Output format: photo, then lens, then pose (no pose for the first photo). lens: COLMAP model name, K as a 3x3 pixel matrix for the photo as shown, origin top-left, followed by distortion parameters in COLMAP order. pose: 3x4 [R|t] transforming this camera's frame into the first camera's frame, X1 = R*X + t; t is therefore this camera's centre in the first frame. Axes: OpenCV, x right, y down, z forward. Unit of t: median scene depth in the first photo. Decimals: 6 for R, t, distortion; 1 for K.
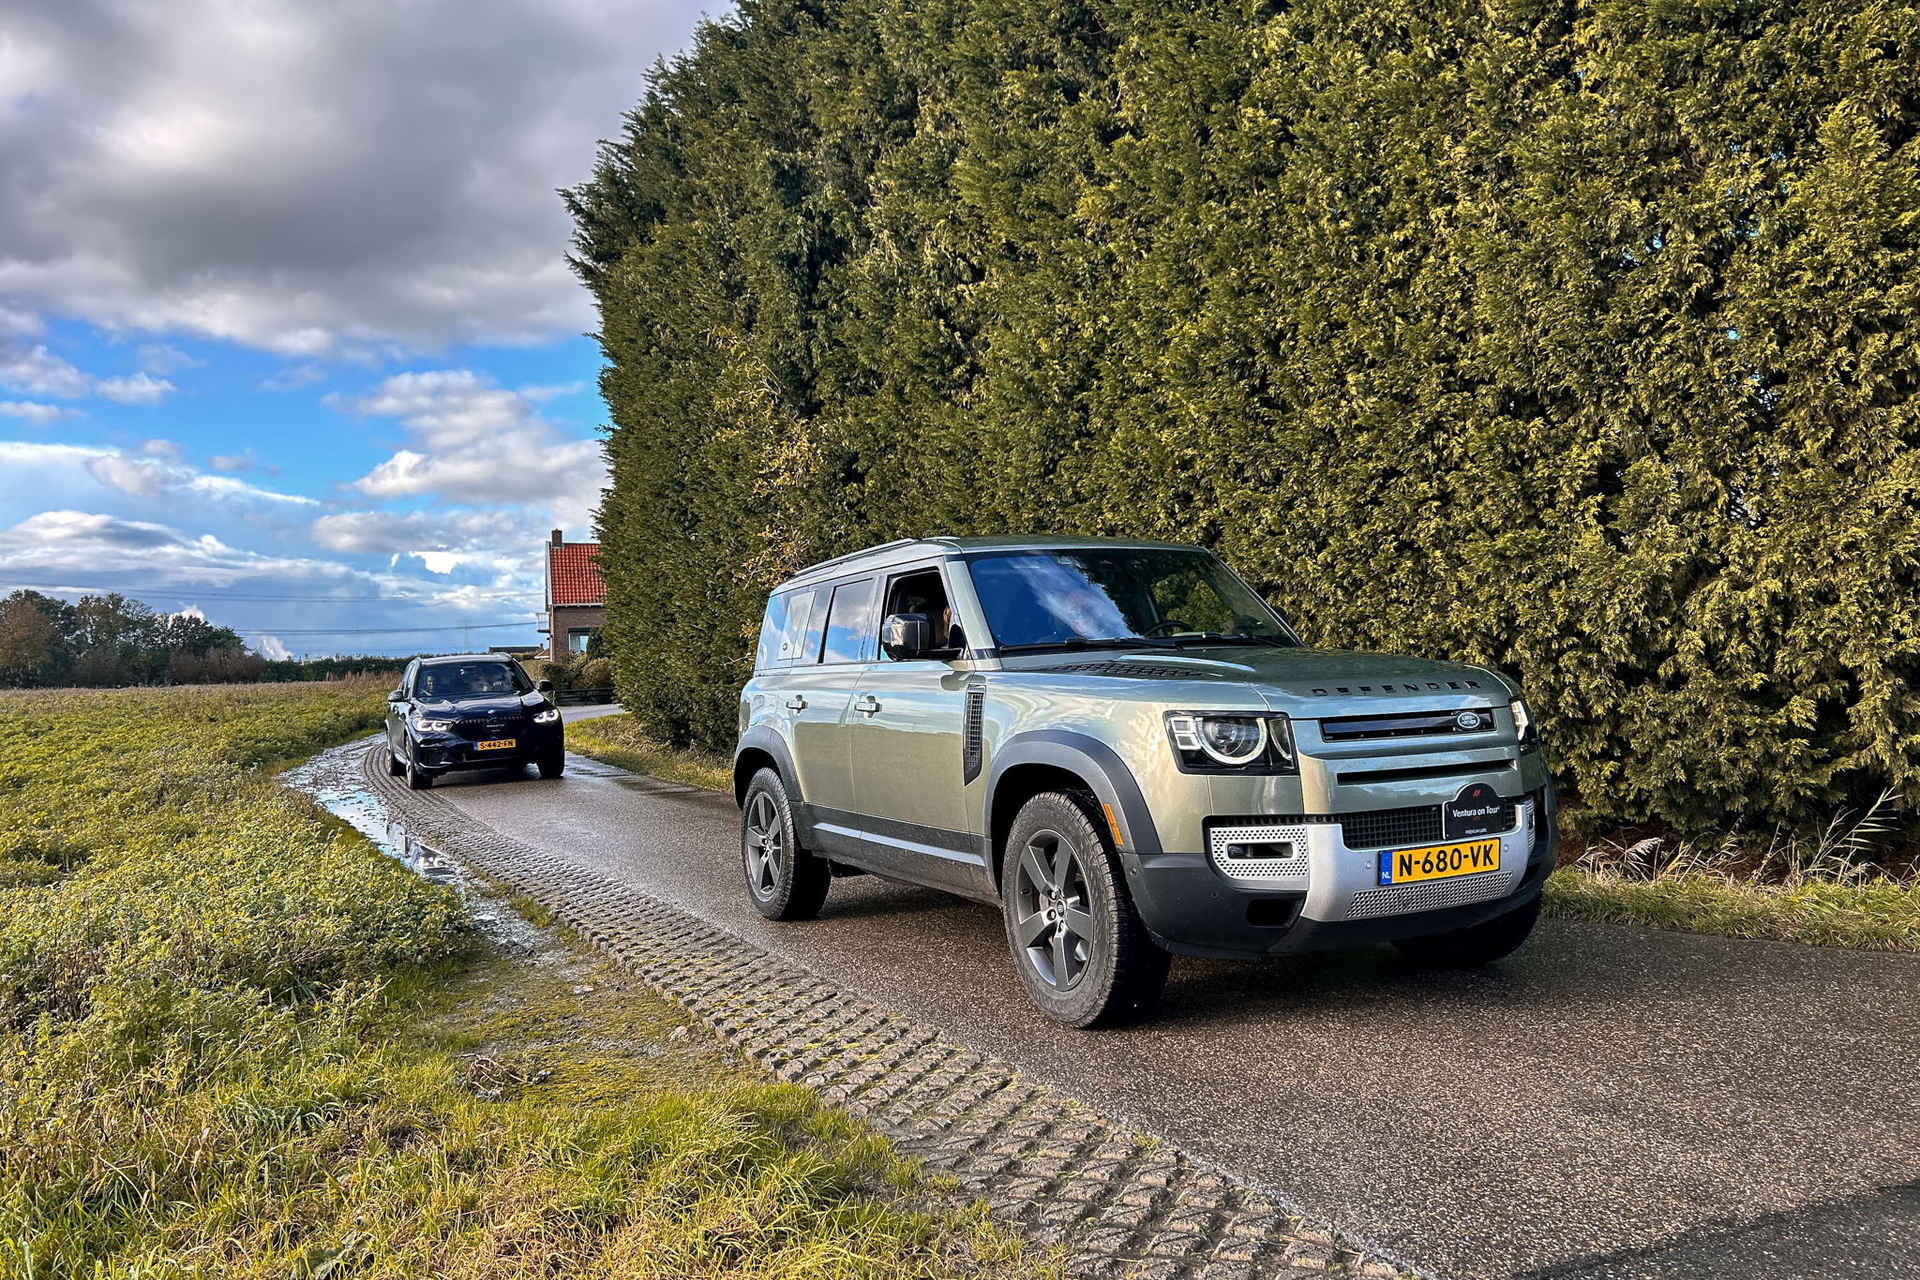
lens RADIAL K [[1421.9, 0, 963.9], [0, 1421.9, 626.9], [0, 0, 1]] dist [0.032824, -0.035761]
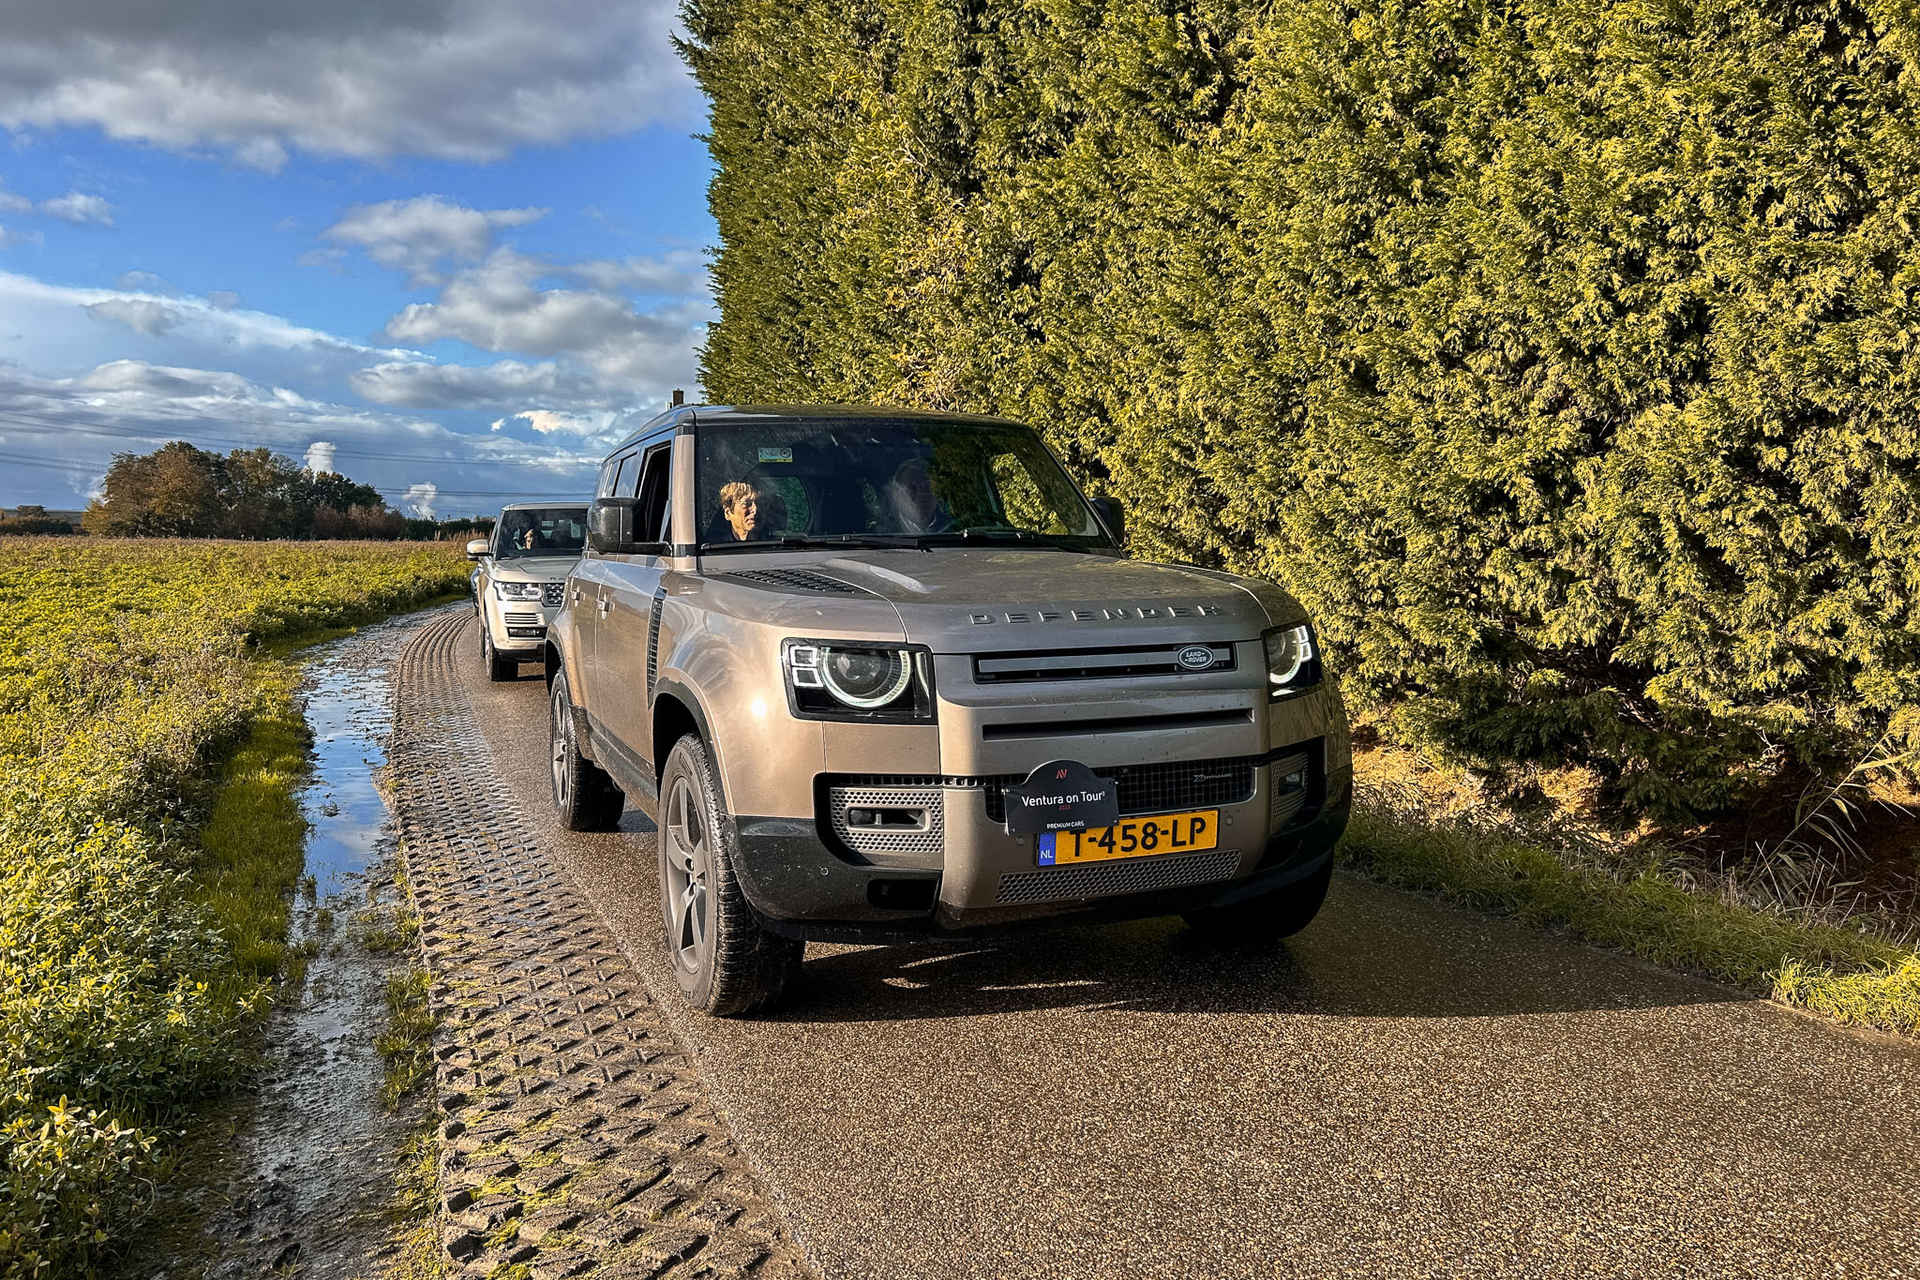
lens RADIAL K [[1421.9, 0, 964.0], [0, 1421.9, 634.1], [0, 0, 1]] dist [0.032824, -0.035761]
pose [[0.995641, 0.040853, -0.083843, -0.057324], [-0.033299, 0.995421, 0.089605, 0.015500], [0.087120, -0.086423, 0.992442, 0.372488]]
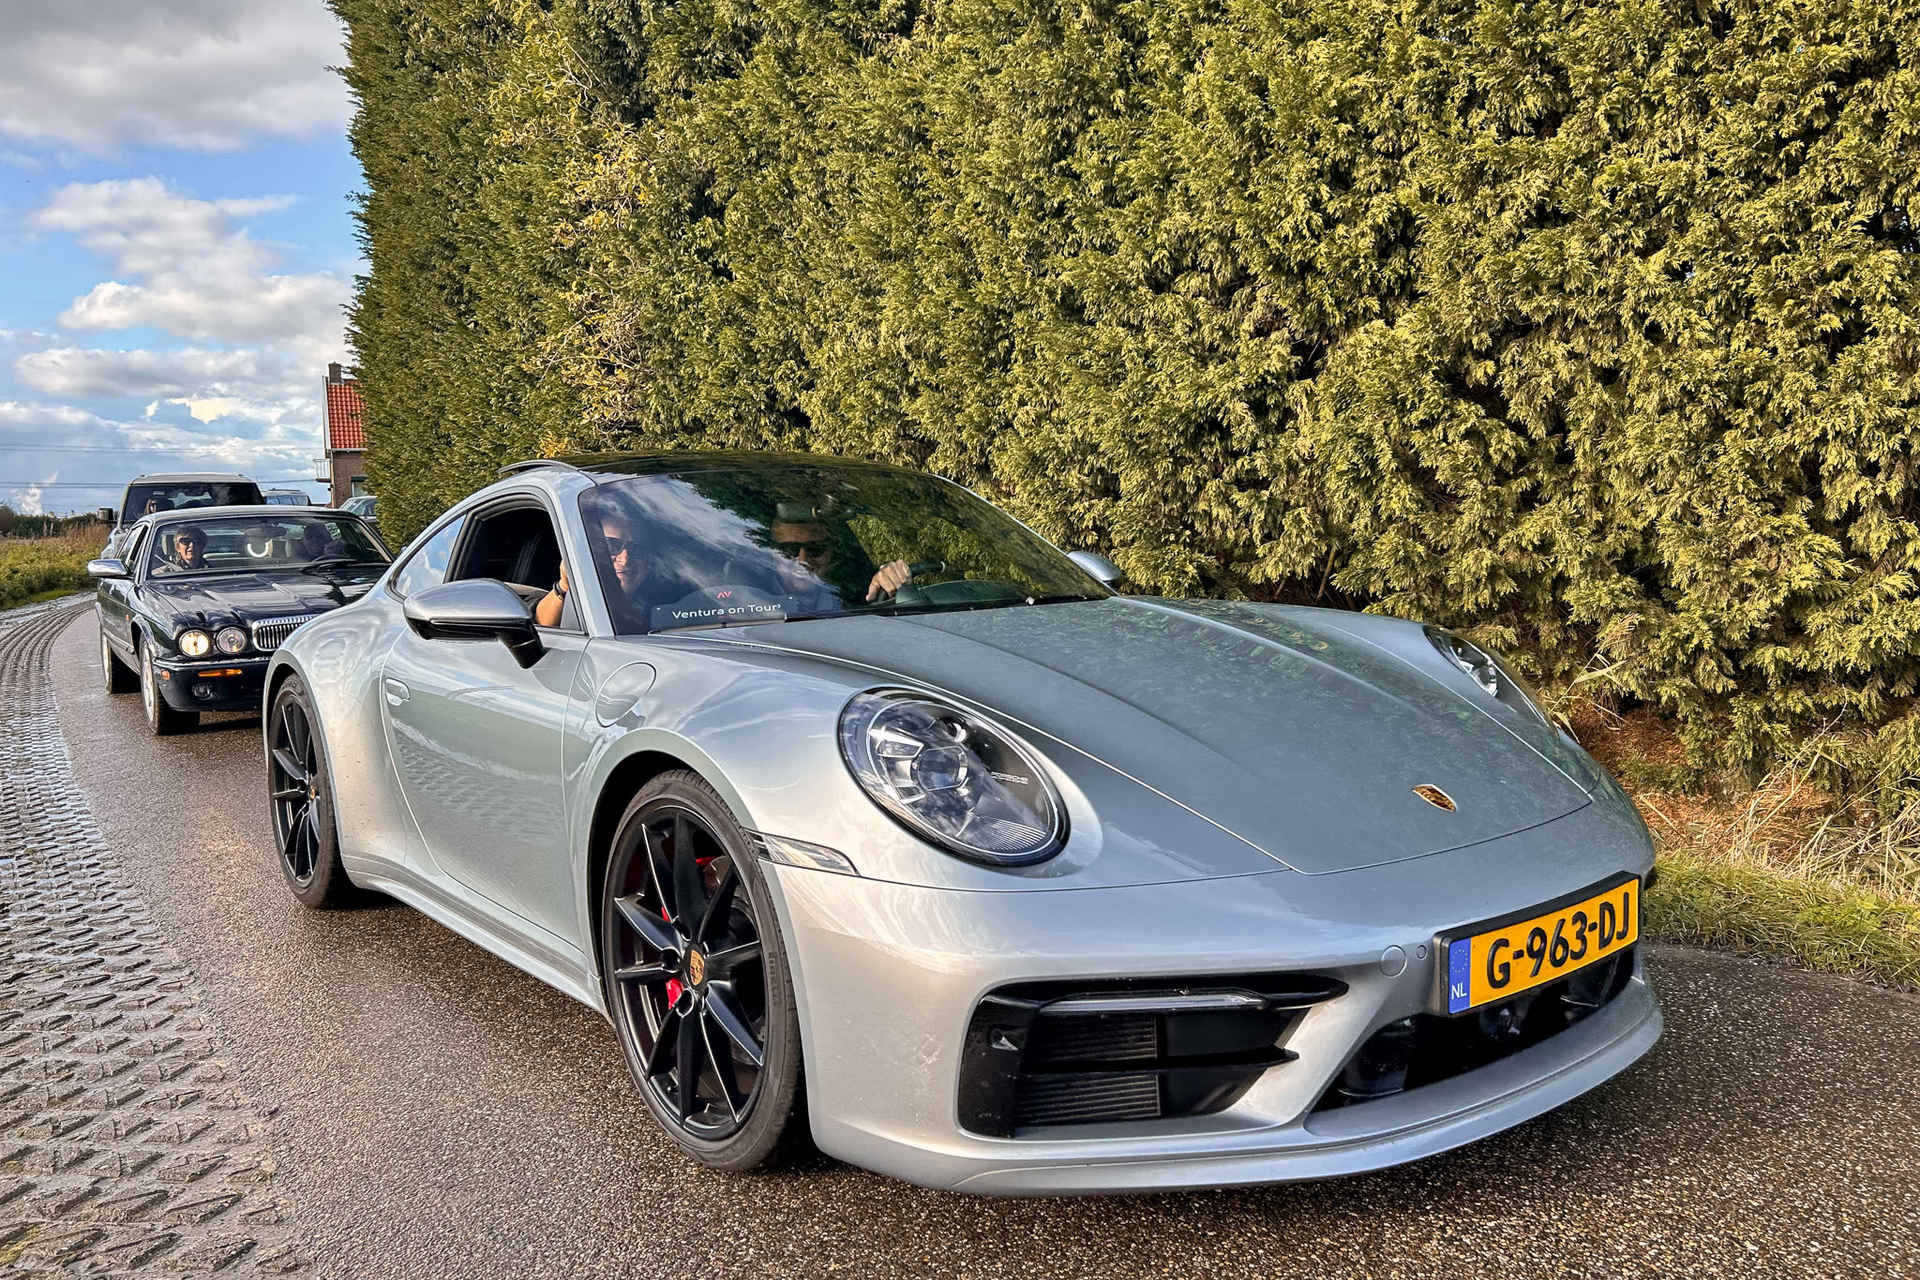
lens RADIAL K [[1421.9, 0, 975.2], [0, 1421.9, 645.5], [0, 0, 1]] dist [0.032824, -0.035761]
pose [[0.991815, -0.001224, 0.127680, -0.054862], [-0.012461, 0.994252, 0.106334, 0.033617], [-0.127076, -0.107055, 0.986099, 0.430375]]
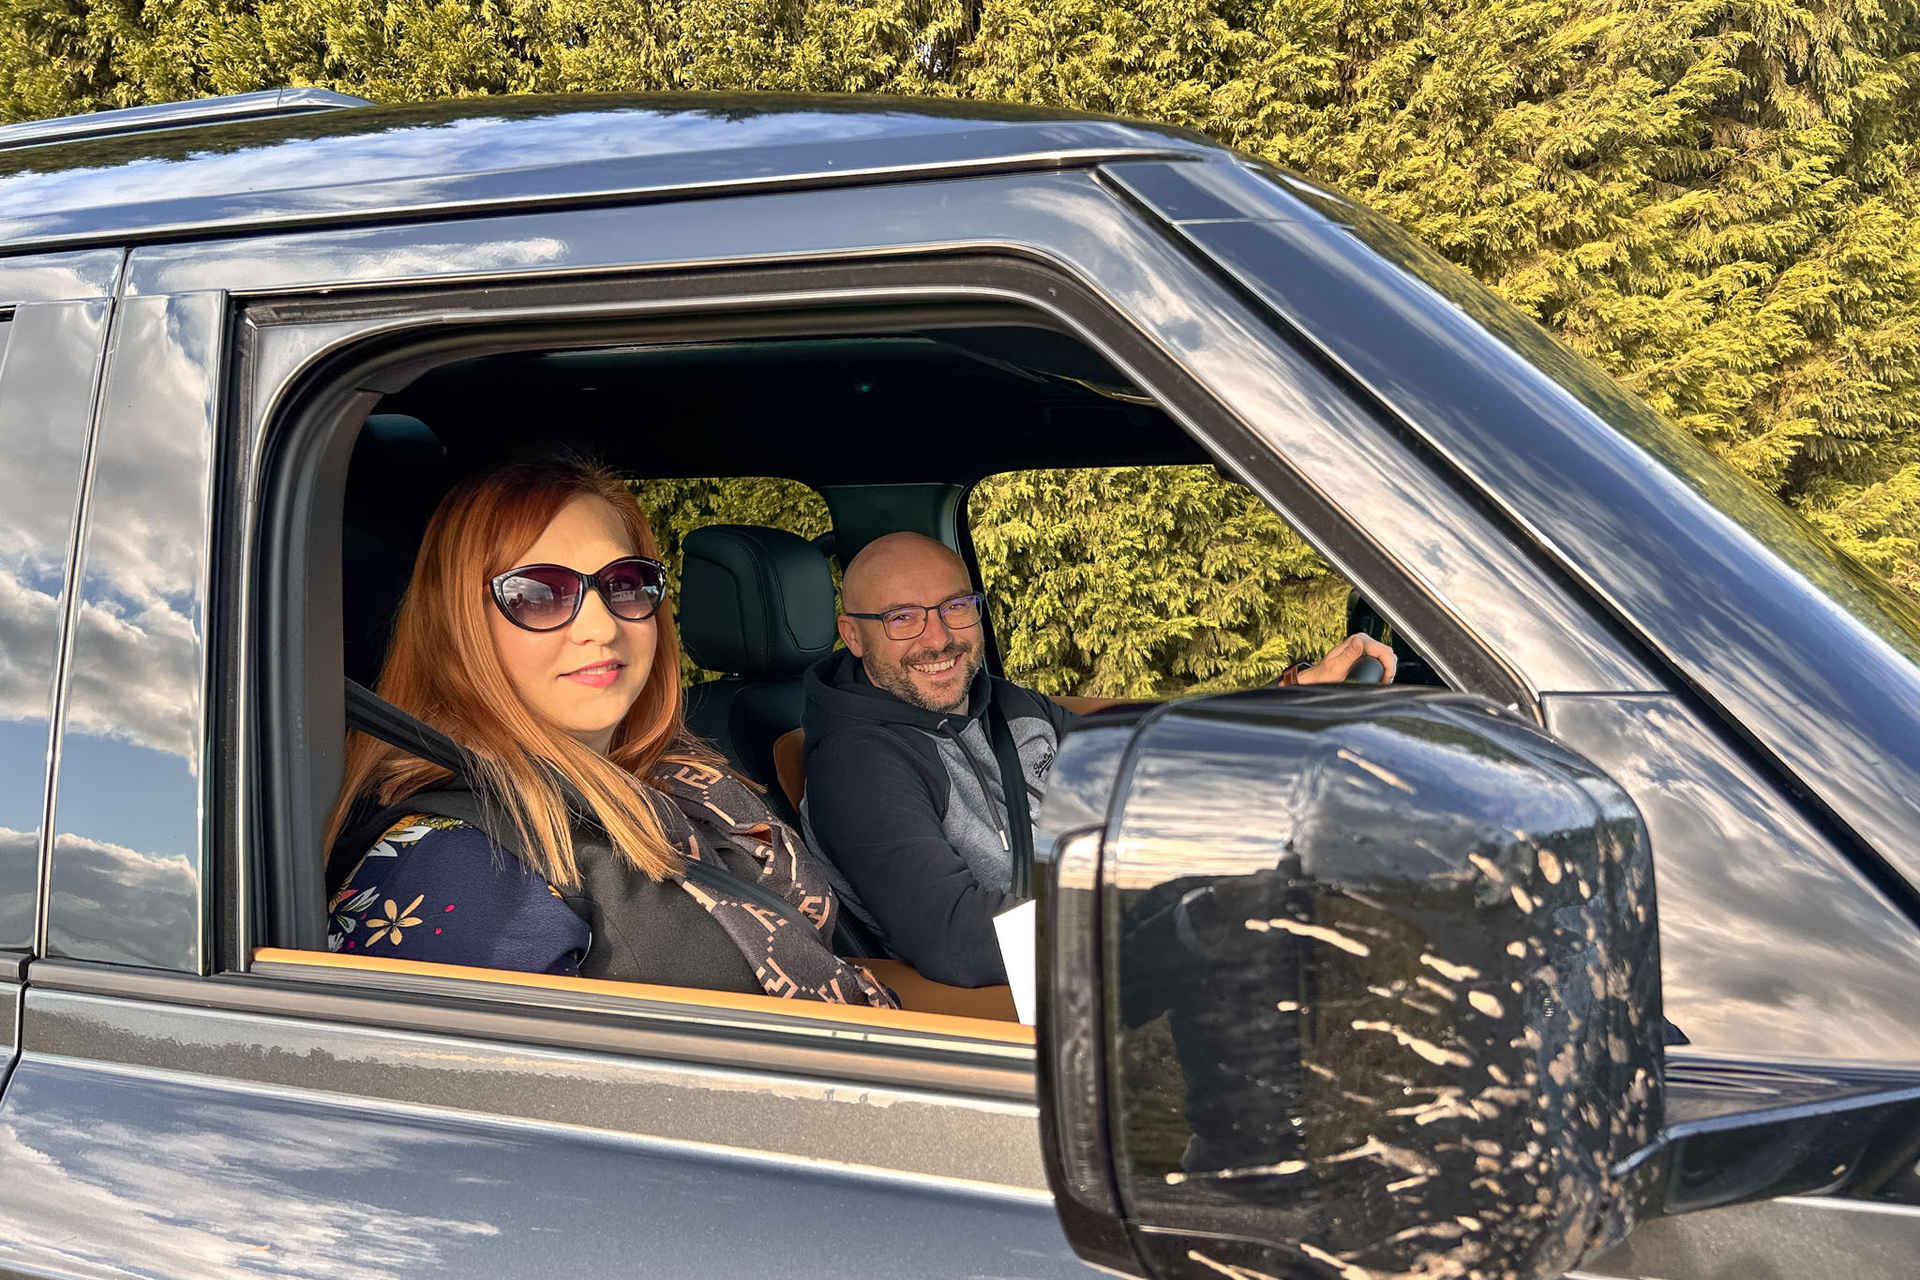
lens RADIAL K [[1421.9, 0, 961.1], [0, 1421.9, 636.7], [0, 0, 1]] dist [0.032824, -0.035761]
pose [[0.724046, -0.024837, 0.689304, 0.065479], [-0.040969, 0.996039, 0.078923, -0.020183], [-0.688534, -0.085384, 0.720160, 0.357315]]
